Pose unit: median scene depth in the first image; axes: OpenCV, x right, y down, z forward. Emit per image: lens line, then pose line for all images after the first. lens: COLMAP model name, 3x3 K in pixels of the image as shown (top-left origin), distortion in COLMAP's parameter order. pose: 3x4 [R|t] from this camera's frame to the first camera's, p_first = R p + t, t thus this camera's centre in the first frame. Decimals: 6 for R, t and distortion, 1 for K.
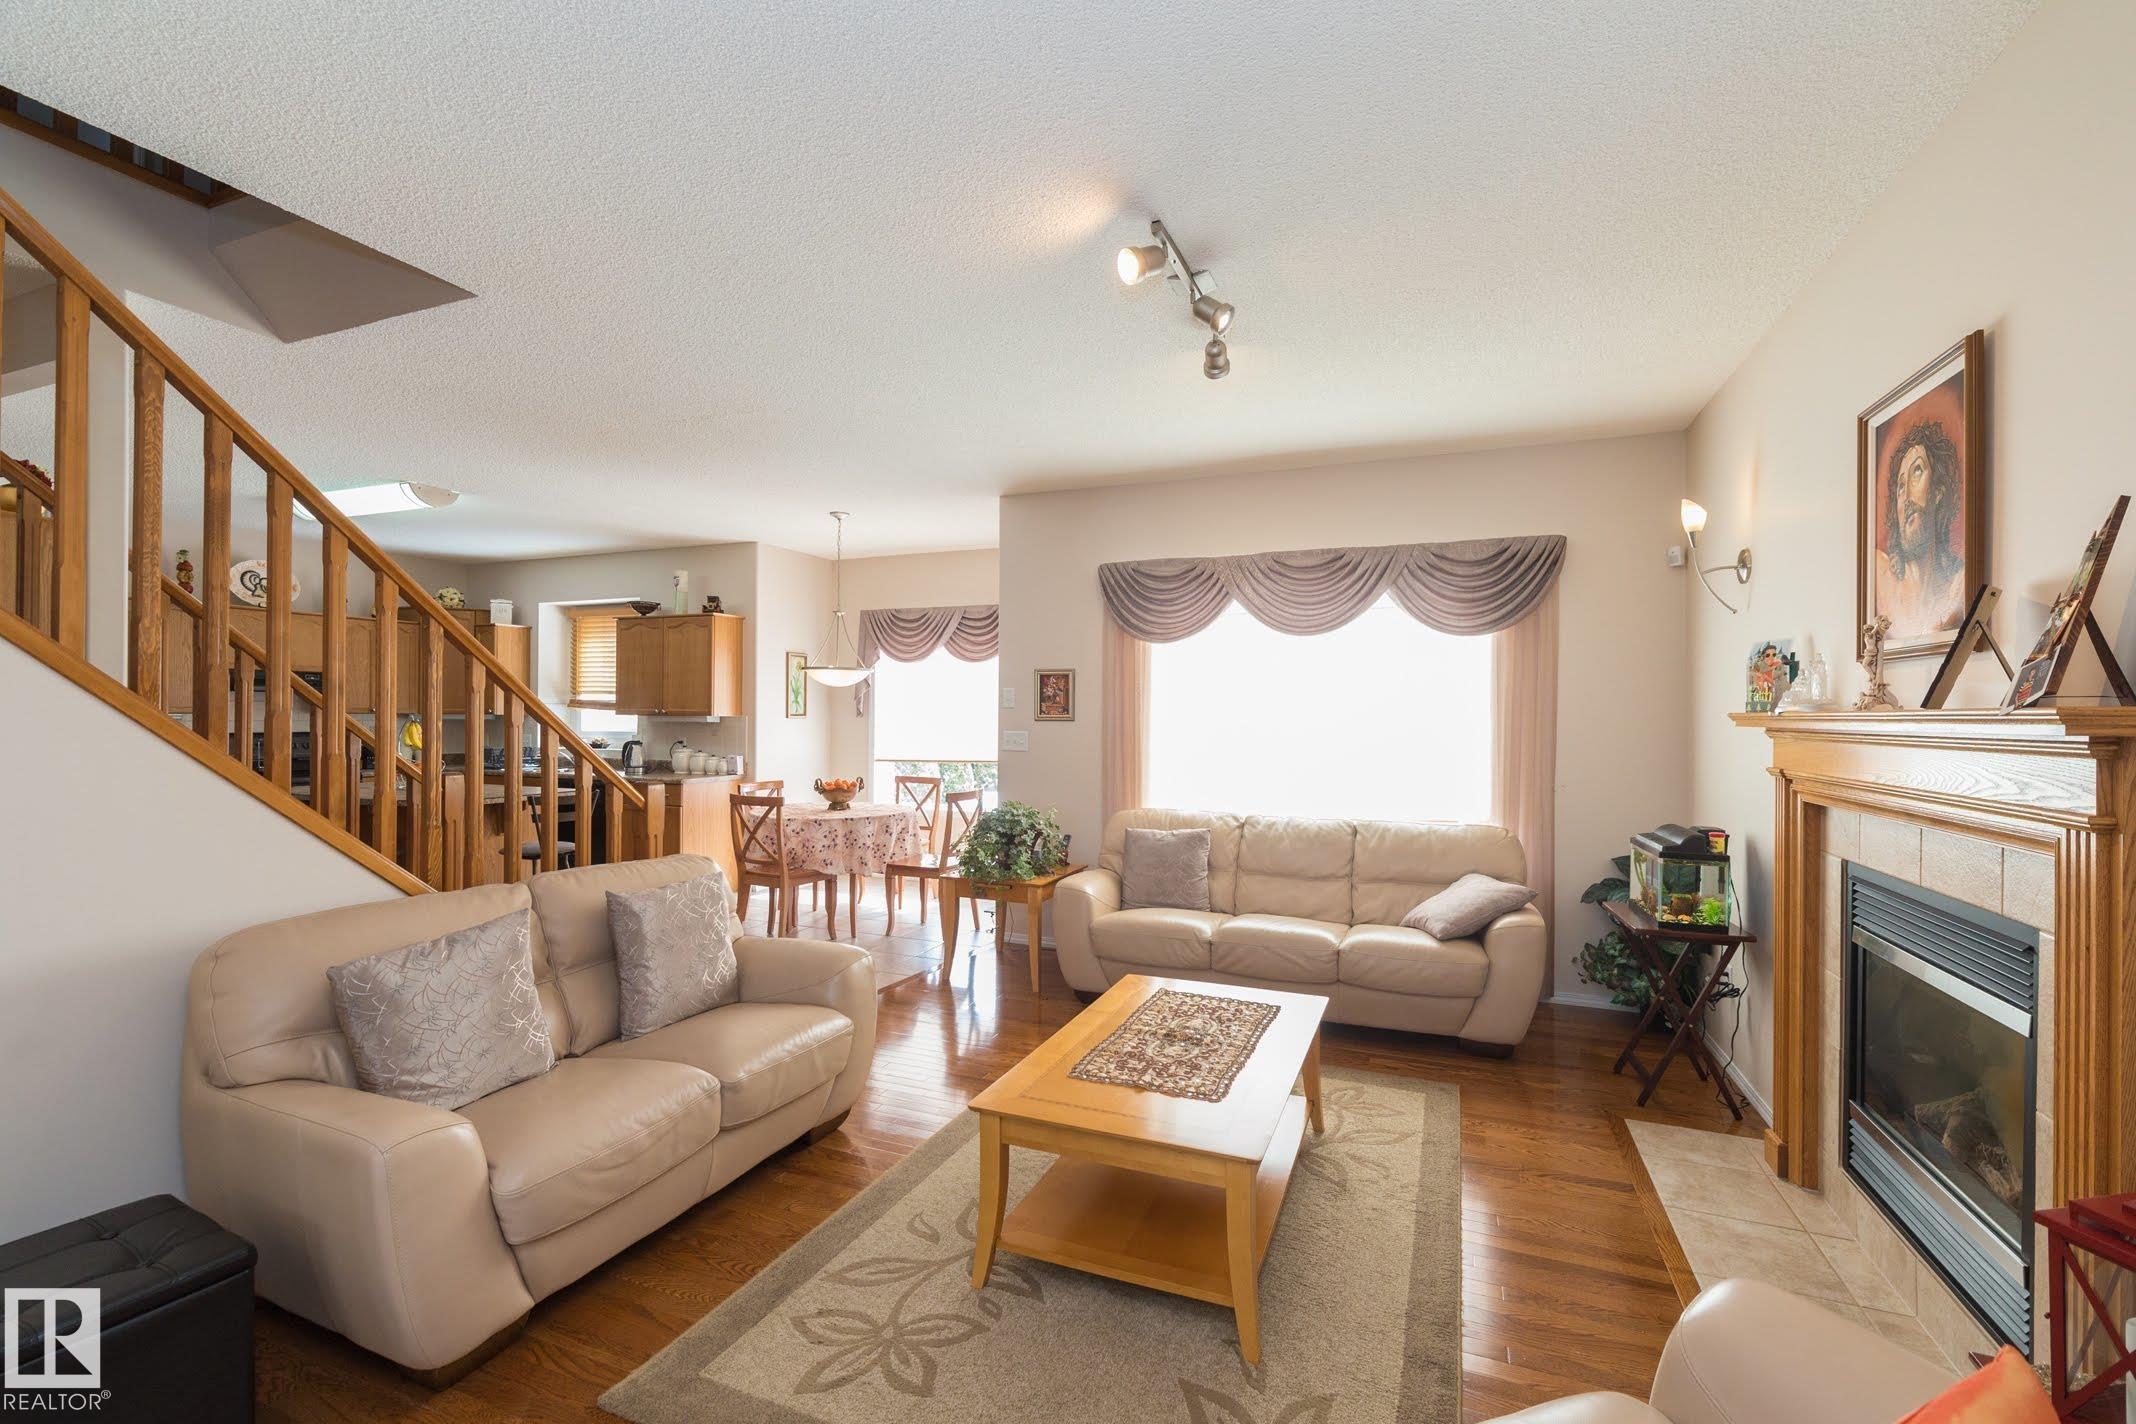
lens RADIAL K [[902.1, 0, 1076.6], [0, 902.1, 713.0], [0, 0, 1]] dist [-0.000400, -0.000401]
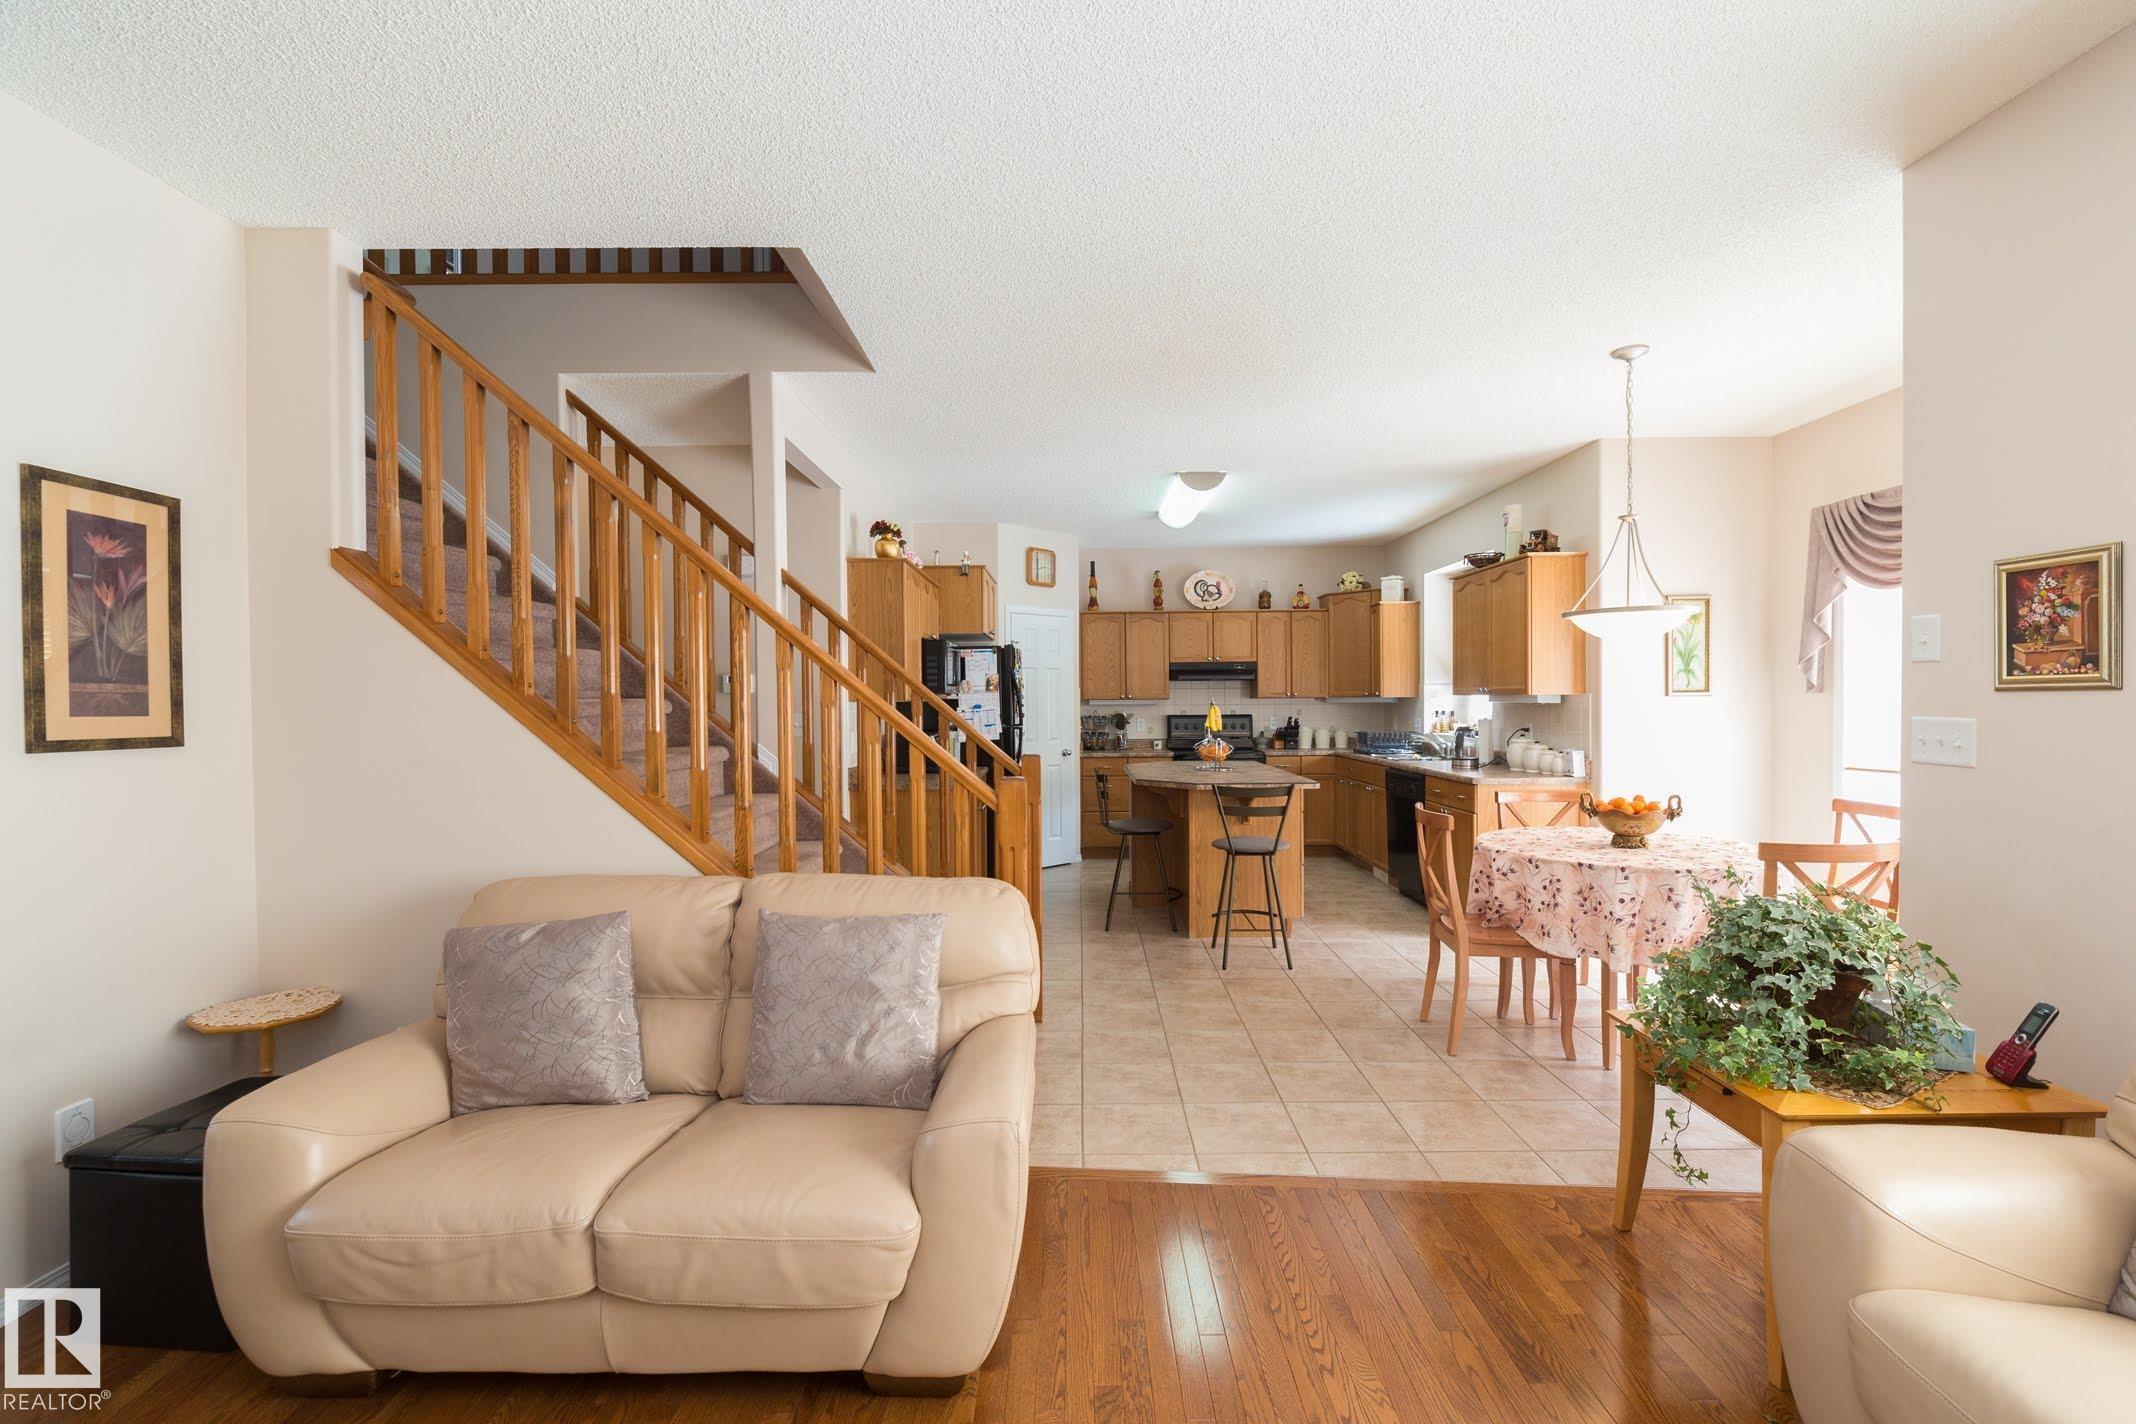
lens RADIAL K [[902.1, 0, 1076.6], [0, 902.1, 713.0], [0, 0, 1]] dist [-0.000400, -0.000401]
pose [[0.378484, 0.002107, -0.925605, 0.181941], [0.013030, 0.999886, 0.007605, 0.010850], [0.925516, -0.014939, 0.378414, 0.522574]]
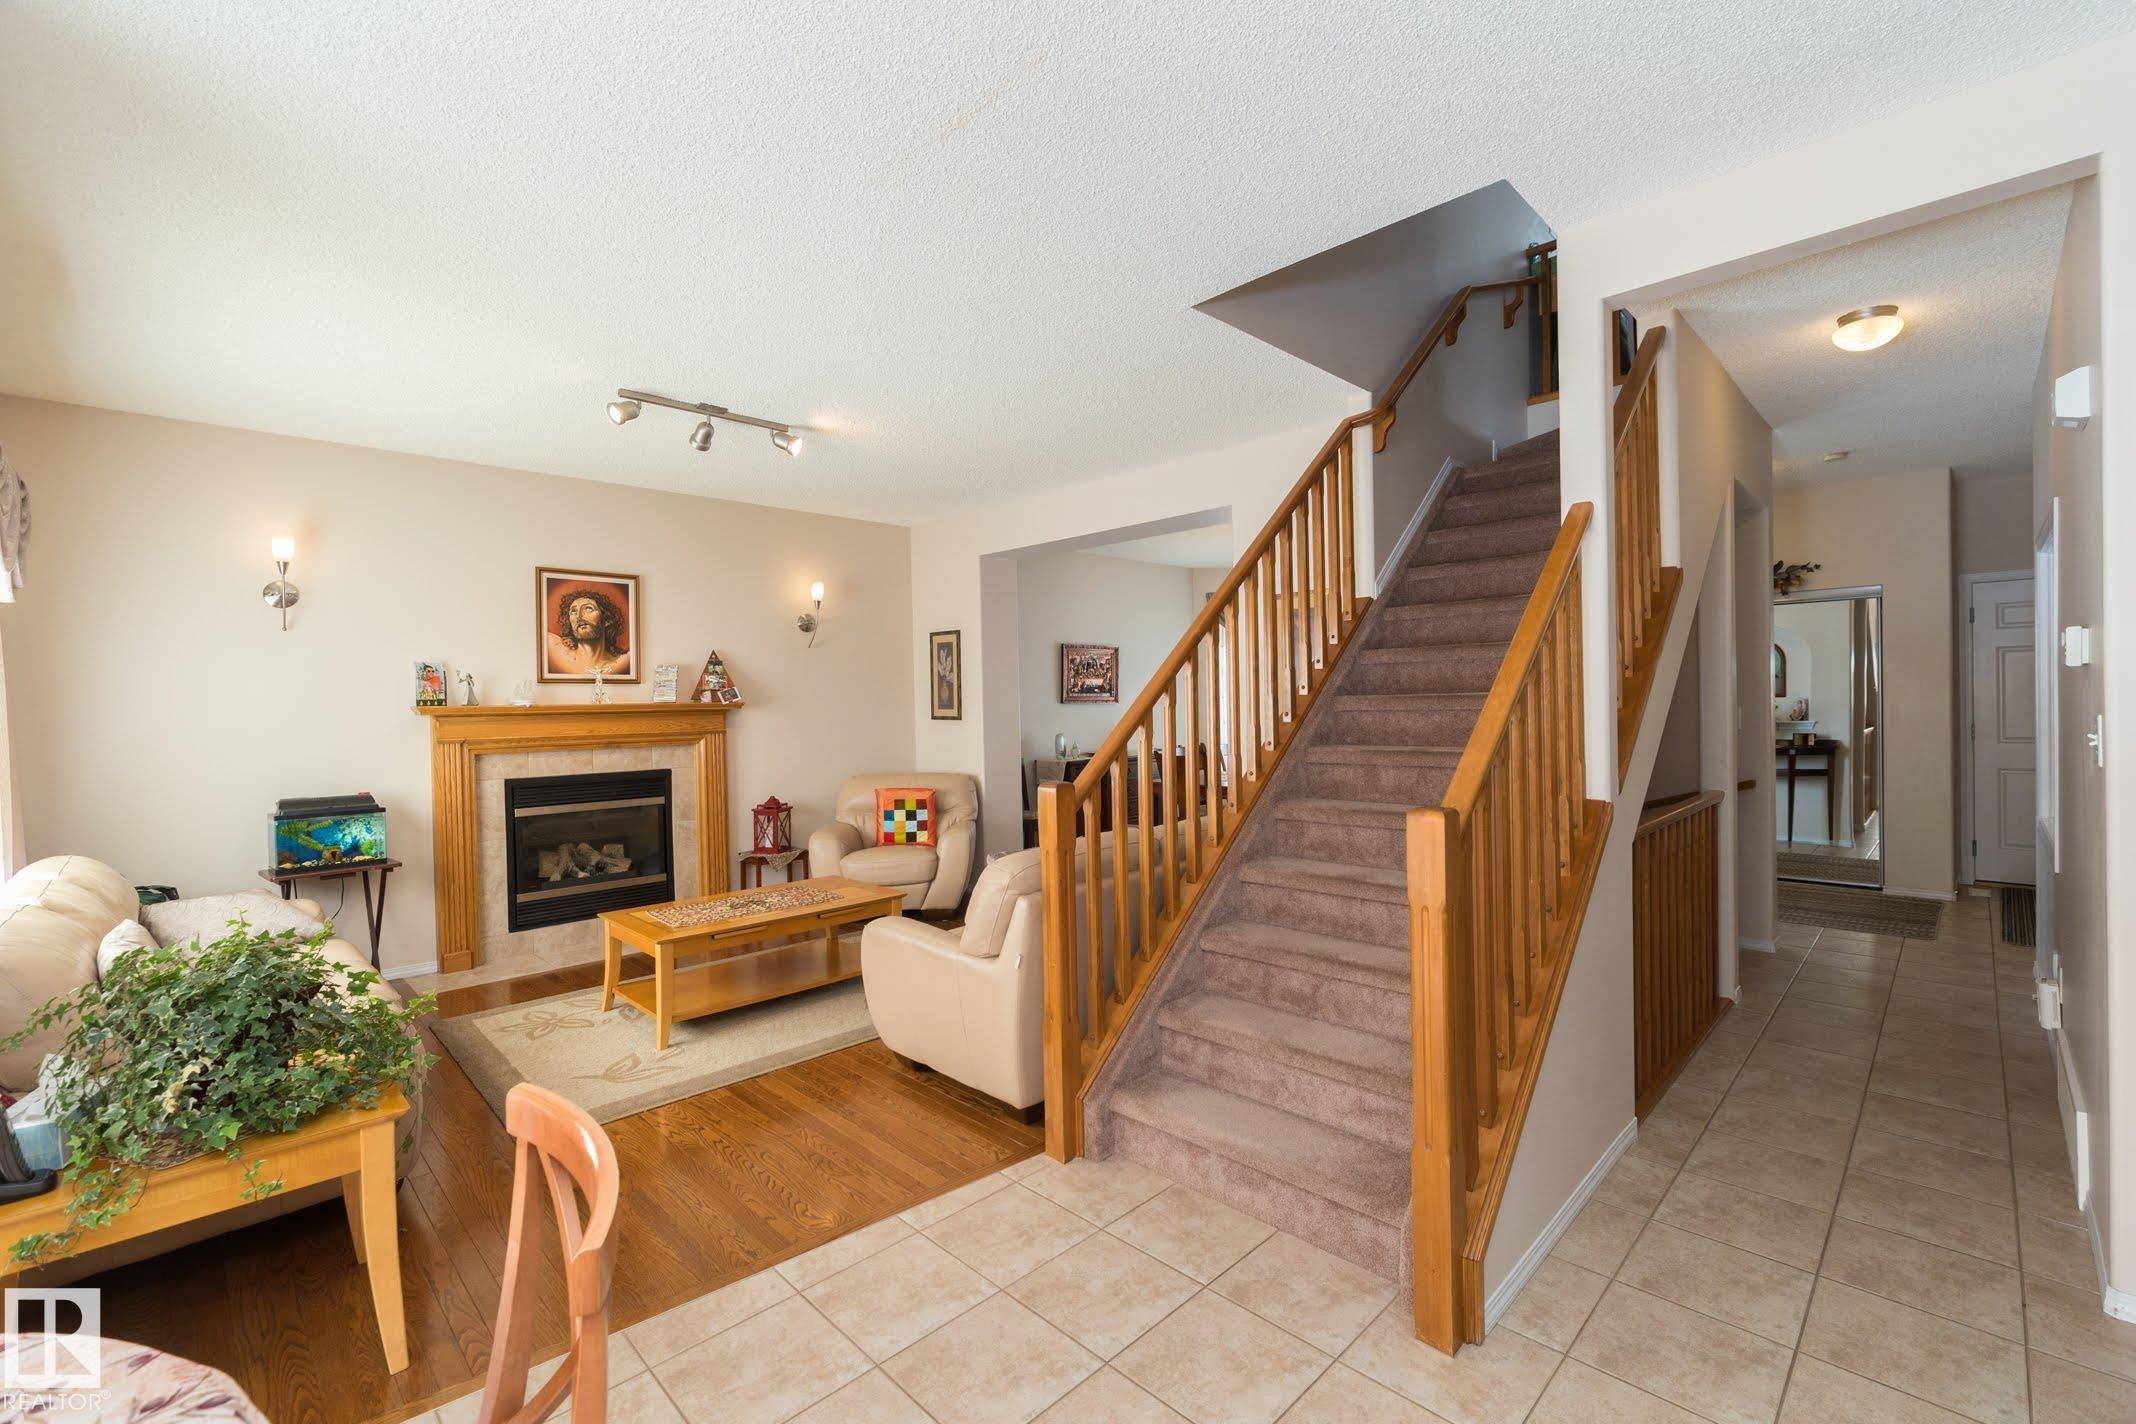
lens RADIAL K [[902.1, 0, 1076.6], [0, 902.1, 713.0], [0, 0, 1]] dist [-0.000400, -0.000401]
pose [[-0.921709, 0.006937, 0.387819, -0.549556], [0.012742, 0.999842, 0.012398, 0.003697], [-0.387672, 0.016369, -0.921652, 1.184535]]
